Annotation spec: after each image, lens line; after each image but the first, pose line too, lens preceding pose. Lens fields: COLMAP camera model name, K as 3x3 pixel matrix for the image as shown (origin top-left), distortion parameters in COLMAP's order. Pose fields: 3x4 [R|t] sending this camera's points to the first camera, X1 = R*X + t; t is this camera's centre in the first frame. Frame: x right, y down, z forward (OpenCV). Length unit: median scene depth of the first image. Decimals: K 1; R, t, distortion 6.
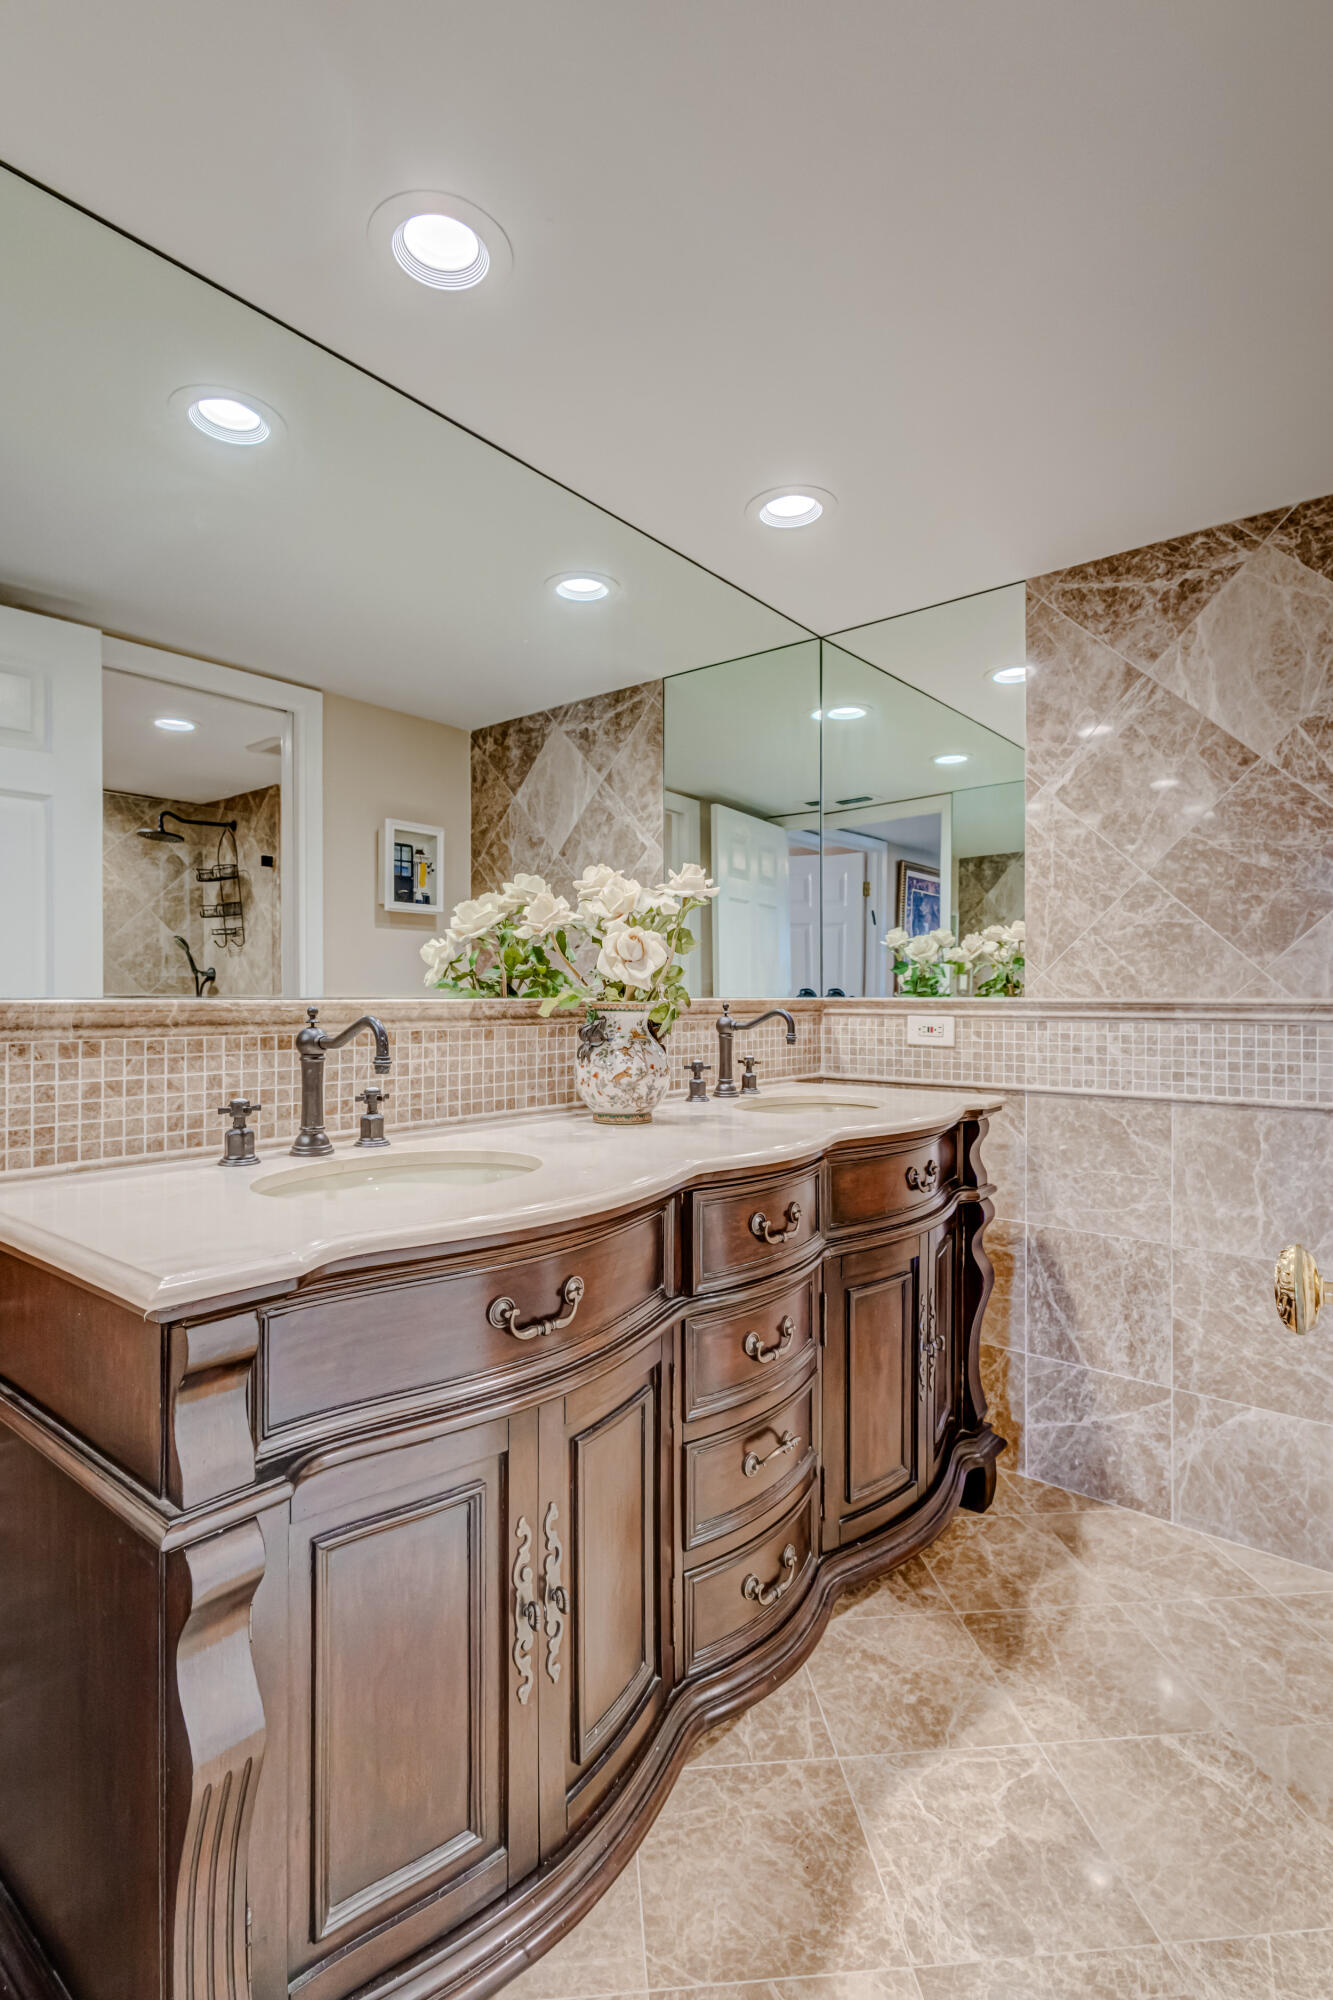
lens RADIAL K [[1027.3, 0, 661.3], [0, 1027.3, 1005.7], [0, 0, 1]] dist [0.014239, -0.002251]
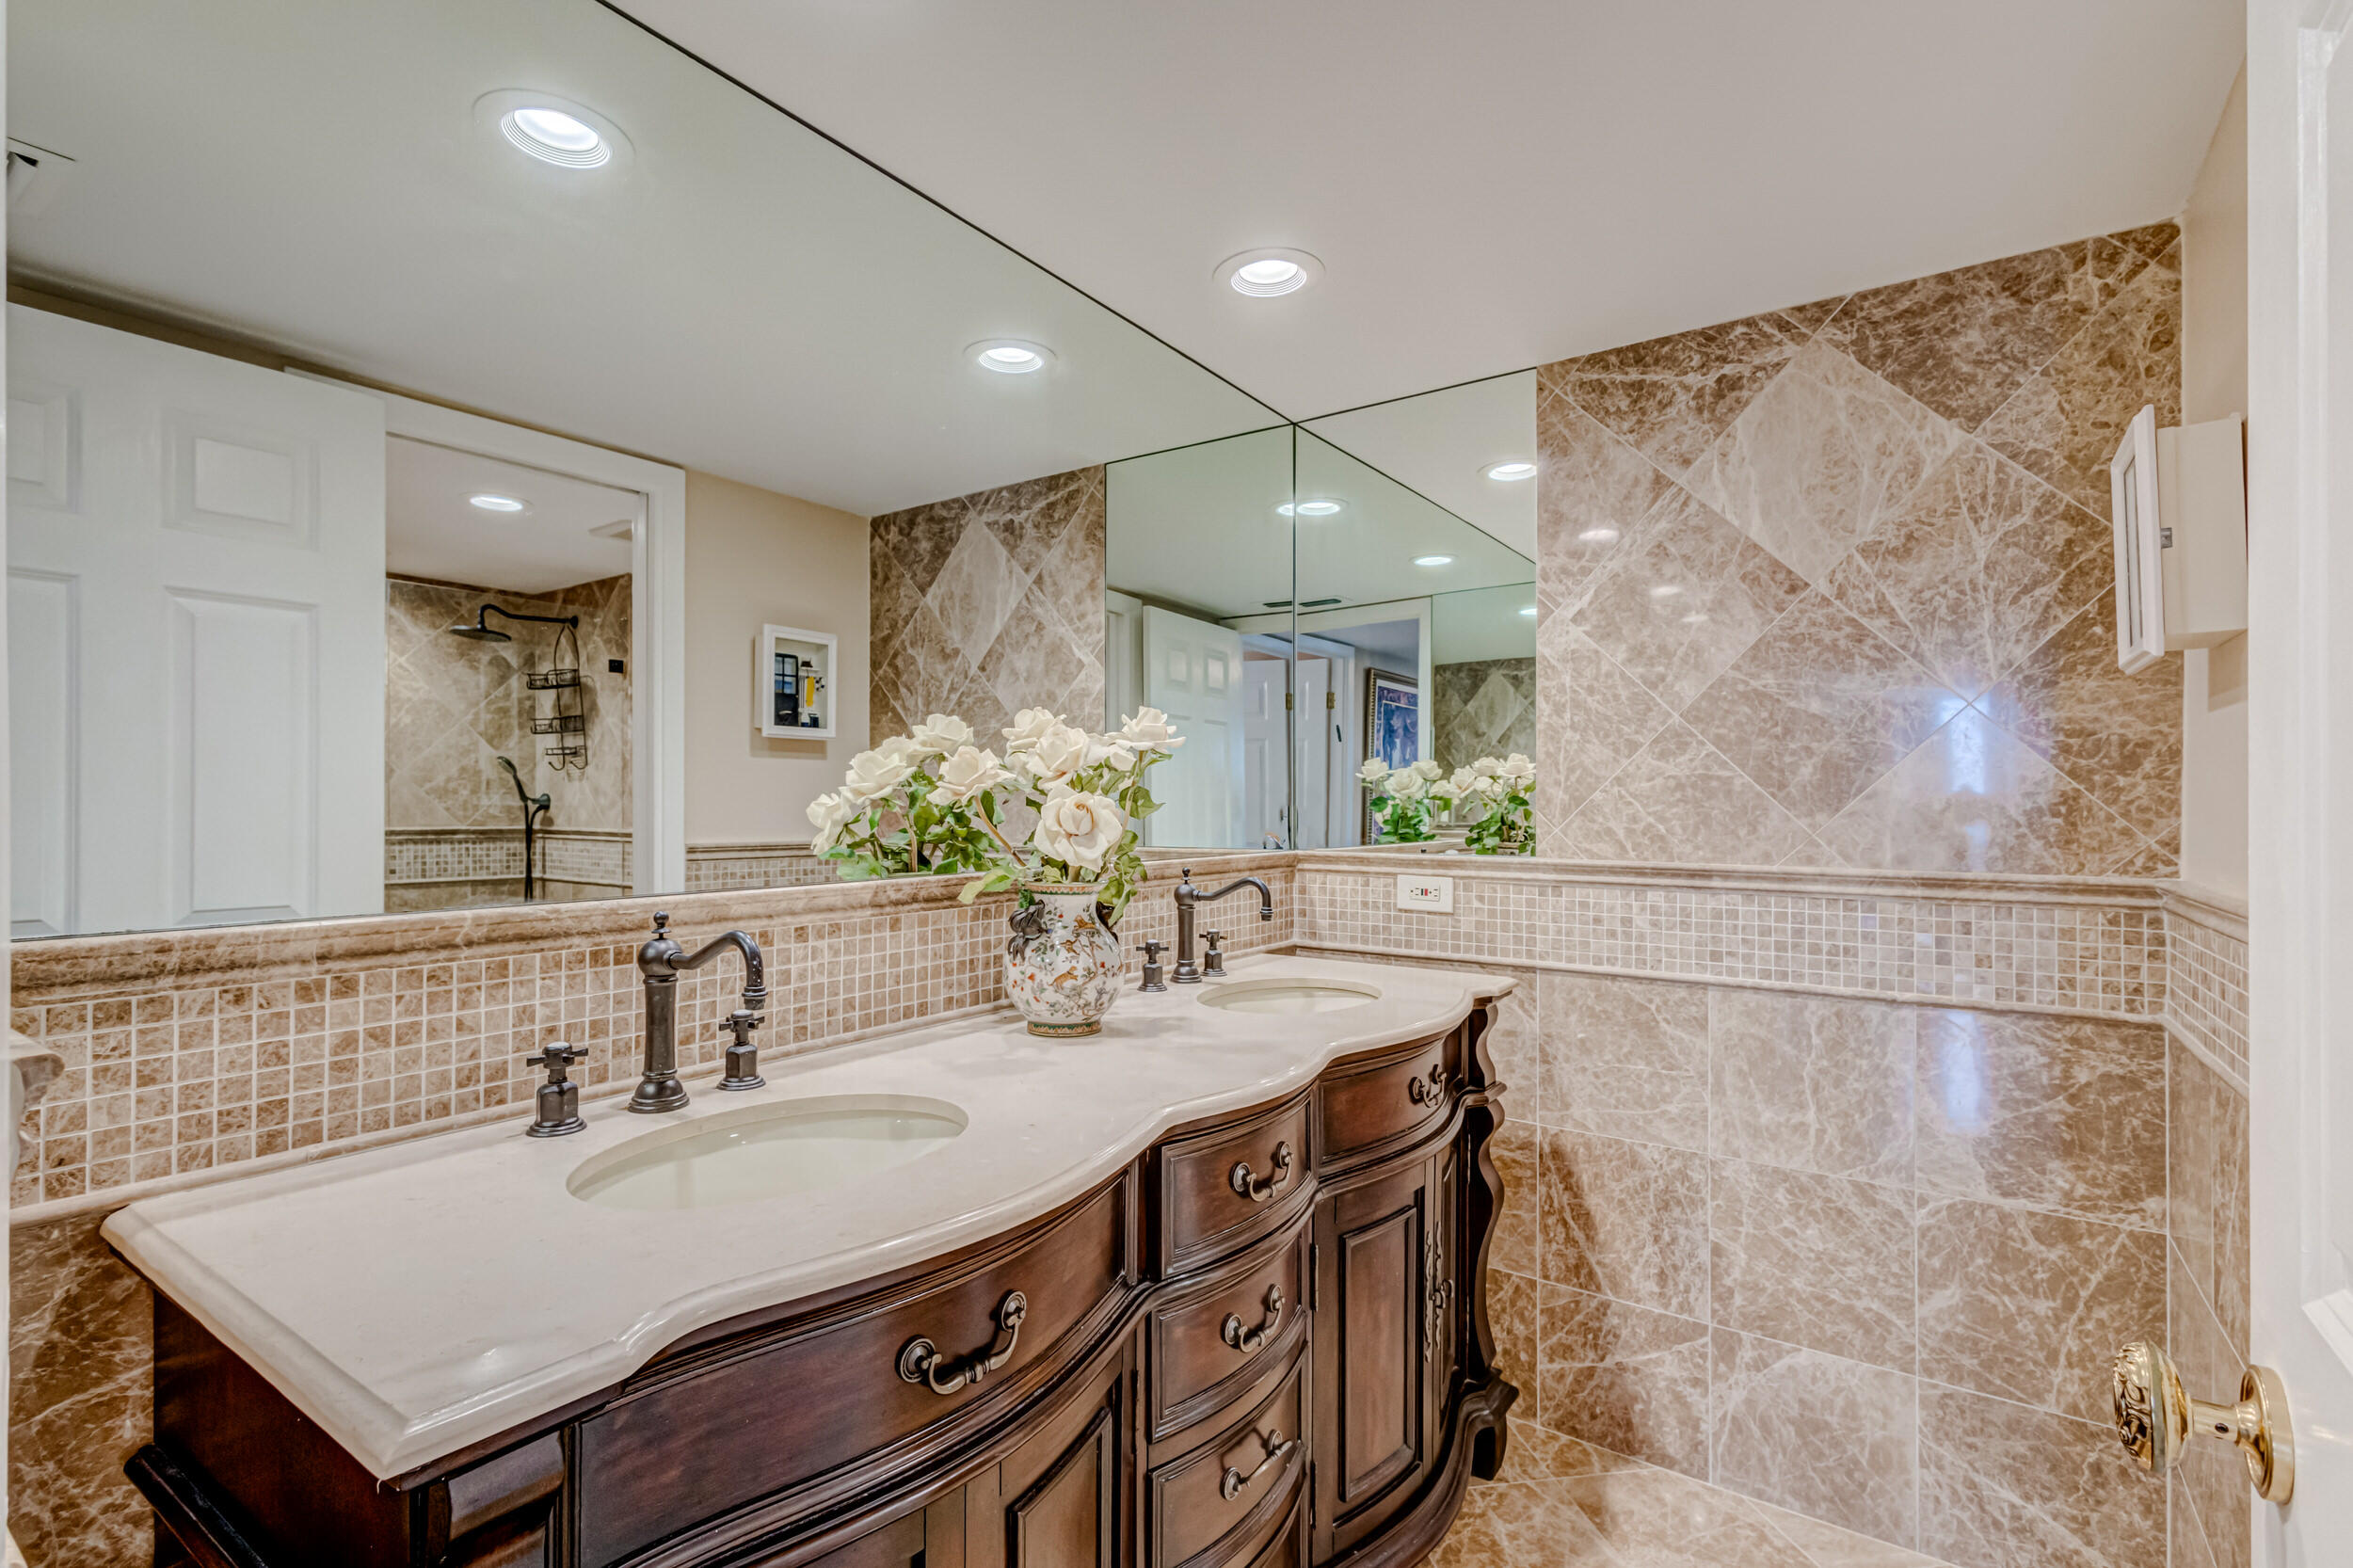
lens RADIAL K [[1136.1, 0, 1171.1], [0, 1136.1, 786.5], [0, 0, 1]] dist [0.009541, -0.000674]
pose [[0.996767, 0.003341, 0.080280, -0.023647], [-0.002758, 0.999969, -0.007371, -0.063518], [-0.080302, 0.007126, 0.996745, 0.098174]]
